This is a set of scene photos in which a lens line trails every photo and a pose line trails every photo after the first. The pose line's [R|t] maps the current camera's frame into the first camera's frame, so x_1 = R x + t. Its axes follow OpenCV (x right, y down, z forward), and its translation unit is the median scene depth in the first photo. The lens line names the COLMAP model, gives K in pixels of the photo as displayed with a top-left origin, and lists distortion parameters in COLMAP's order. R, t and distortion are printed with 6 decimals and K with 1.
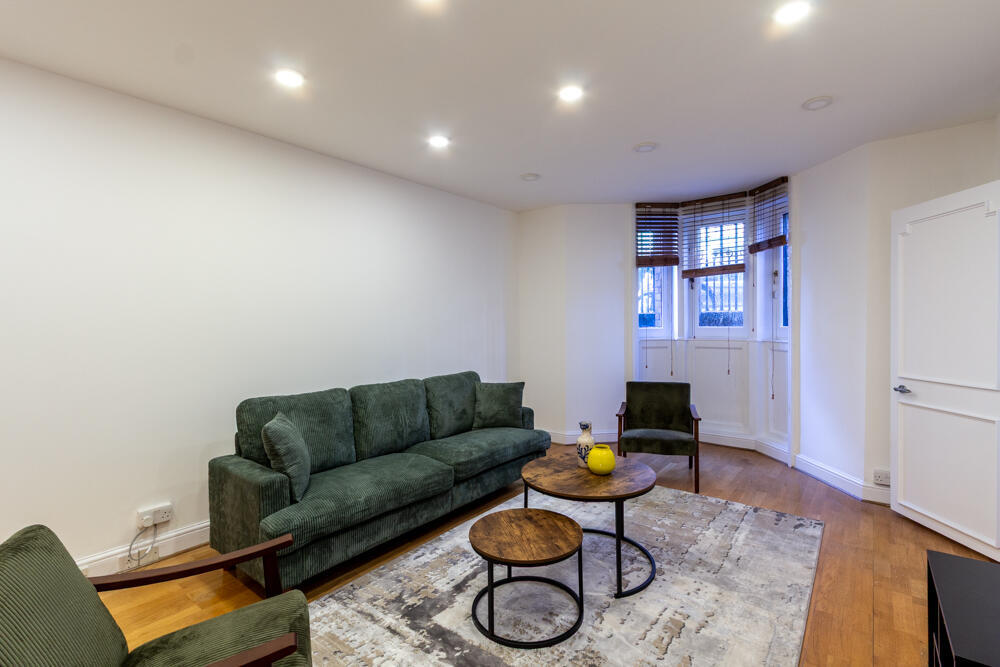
lens RADIAL K [[460.5, 0, 506.1], [0, 460.5, 333.8], [0, 0, 1]] dist [0.001033, -0.000087]
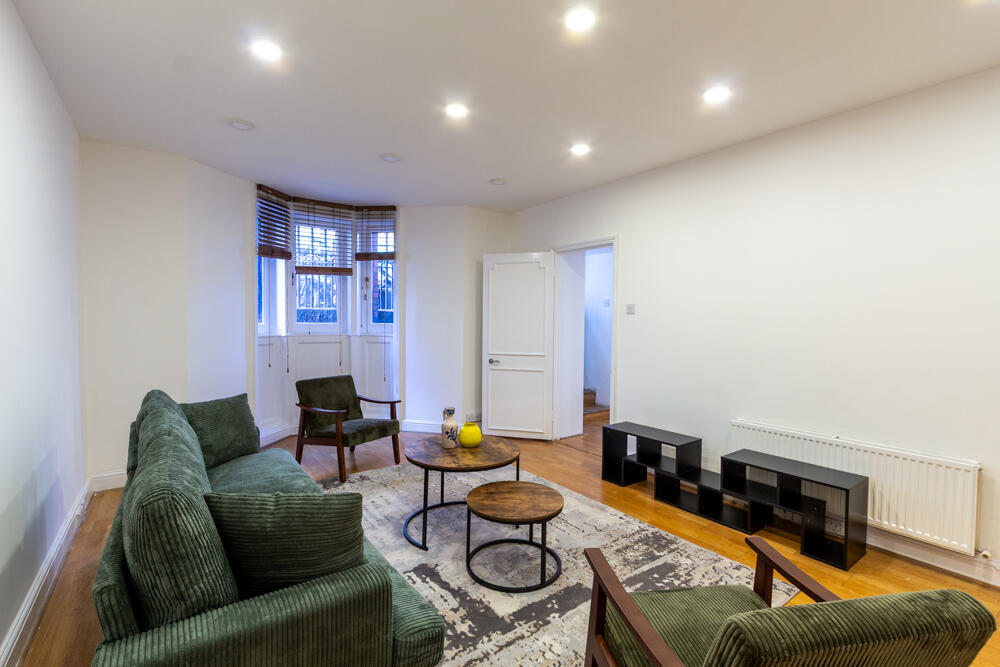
lens RADIAL K [[460.5, 0, 506.1], [0, 460.5, 333.8], [0, 0, 1]] dist [0.001033, -0.000087]
pose [[0.272535, -0.015938, 0.962014, -0.865718], [0.008411, 0.999864, 0.014182, -0.003108], [-0.962109, 0.004226, 0.272632, 0.562718]]
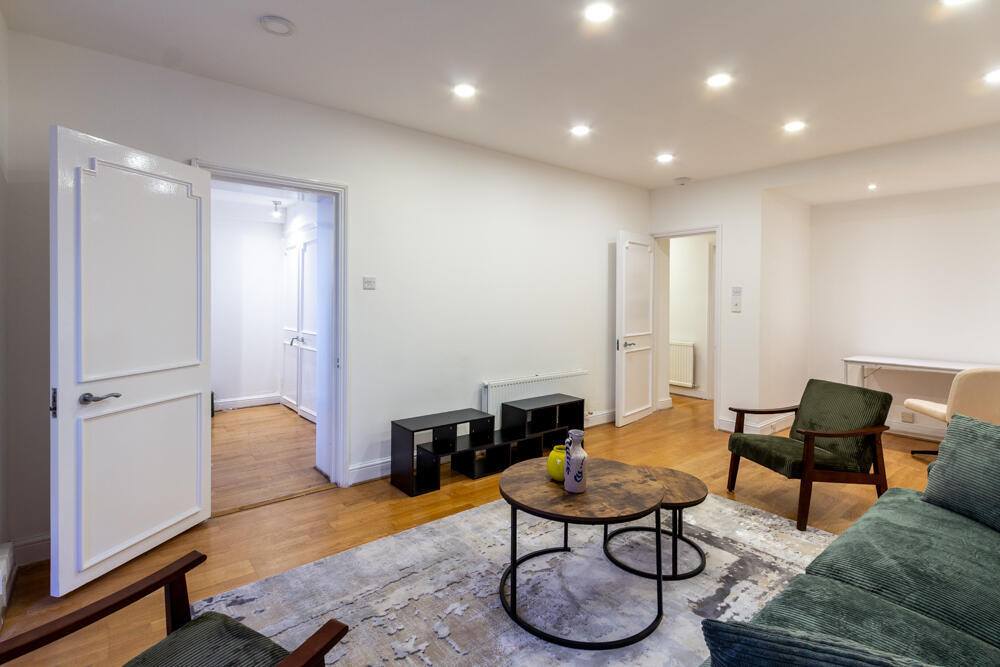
lens RADIAL K [[486.8, 0, 501.4], [0, 486.8, 298.4], [0, 0, 1]] dist [0.000428, -0.001082]
pose [[-0.974339, 0.003443, 0.225060, 0.111408], [0.007738, 0.999804, 0.018202, -0.042213], [-0.224953, 0.019476, -0.974175, 1.806831]]
